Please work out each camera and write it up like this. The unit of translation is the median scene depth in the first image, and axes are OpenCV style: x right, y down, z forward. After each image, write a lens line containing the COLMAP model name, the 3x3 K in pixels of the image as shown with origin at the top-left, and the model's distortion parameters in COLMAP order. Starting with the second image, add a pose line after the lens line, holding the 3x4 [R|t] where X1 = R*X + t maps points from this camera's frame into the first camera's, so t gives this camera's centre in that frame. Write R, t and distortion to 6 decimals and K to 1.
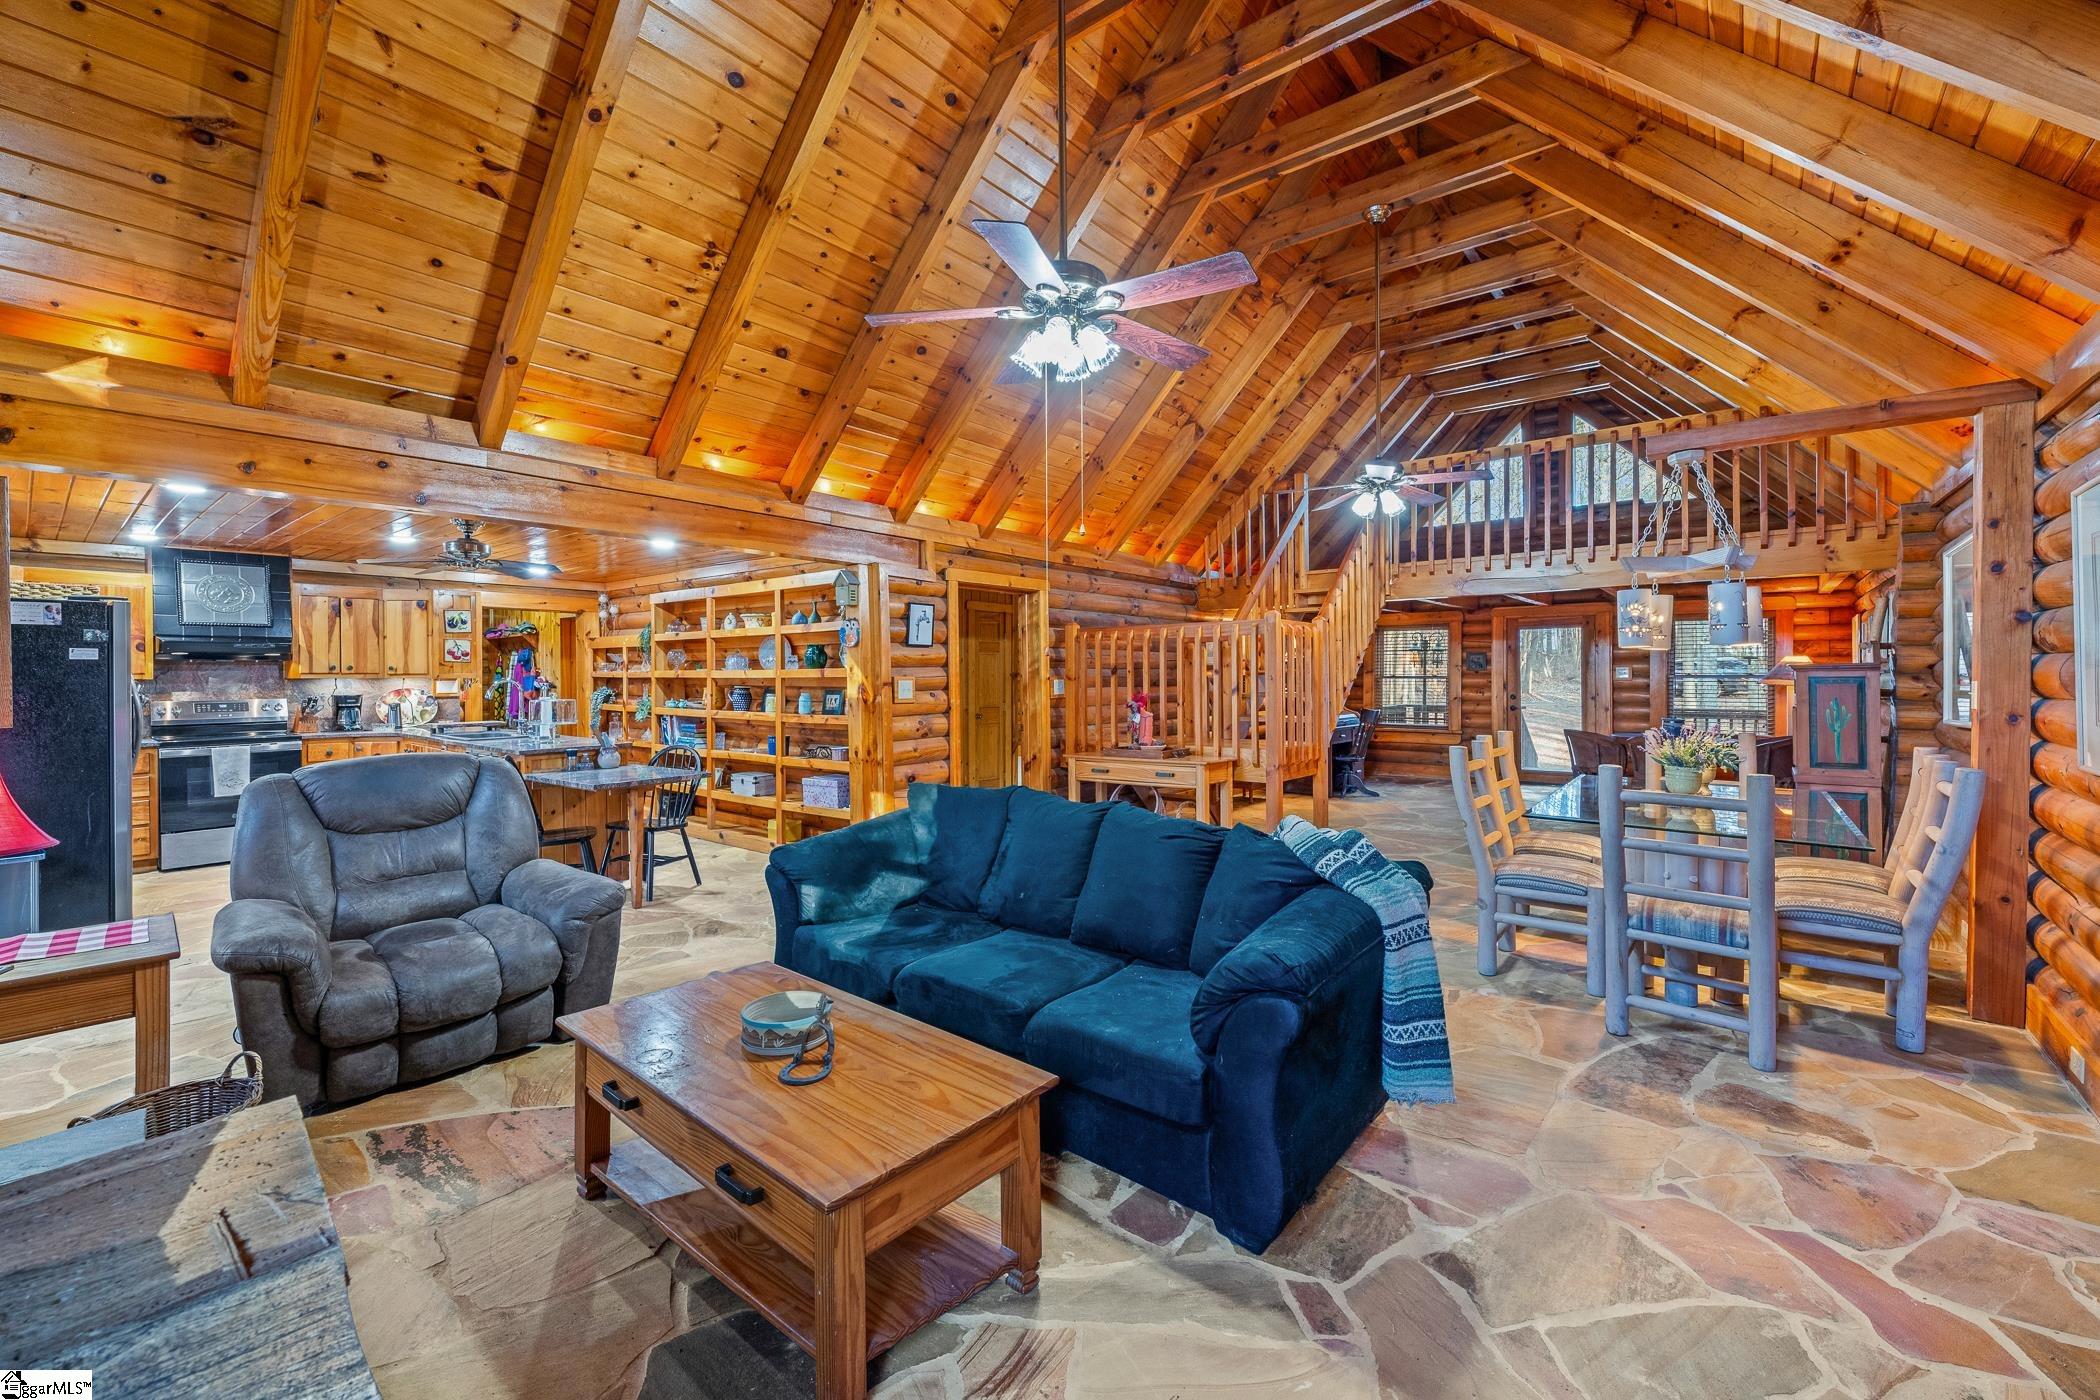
lens RADIAL K [[853.4, 0, 1051.4], [0, 853.4, 682.8], [0, 0, 1]] dist [-0.004087, 0.000914]
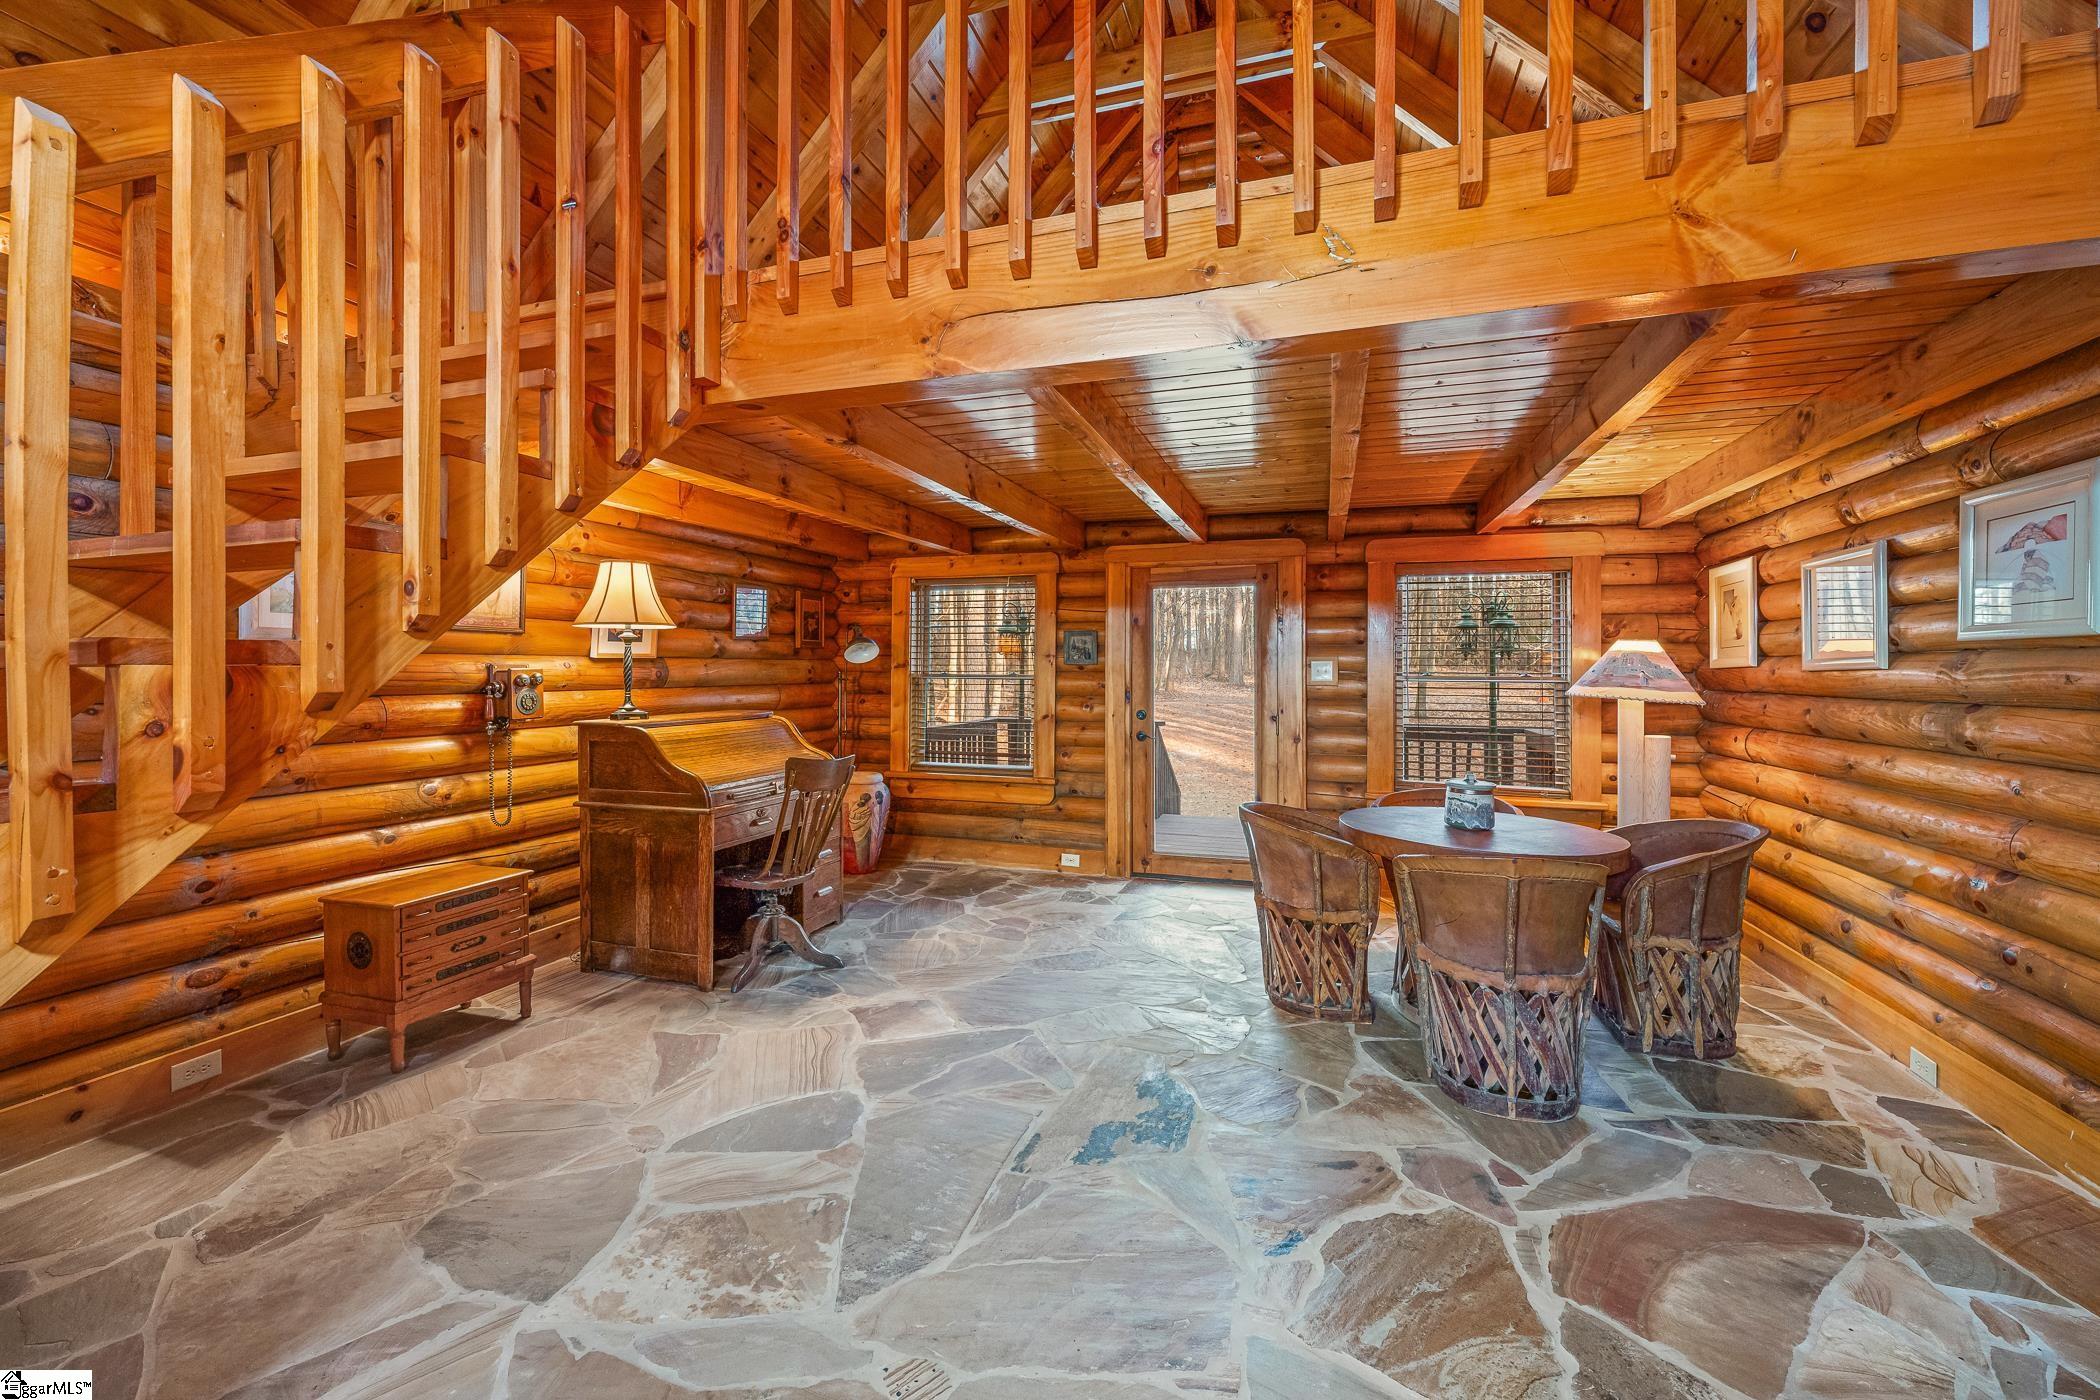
lens RADIAL K [[853.4, 0, 1049.7], [0, 853.4, 680.2], [0, 0, 1]] dist [-0.004087, 0.000914]
pose [[0.928782, 0.002562, 0.370617, 0.287497], [-0.003463, 0.999992, 0.001766, -0.005660], [-0.370610, -0.002924, 0.928784, 0.519886]]
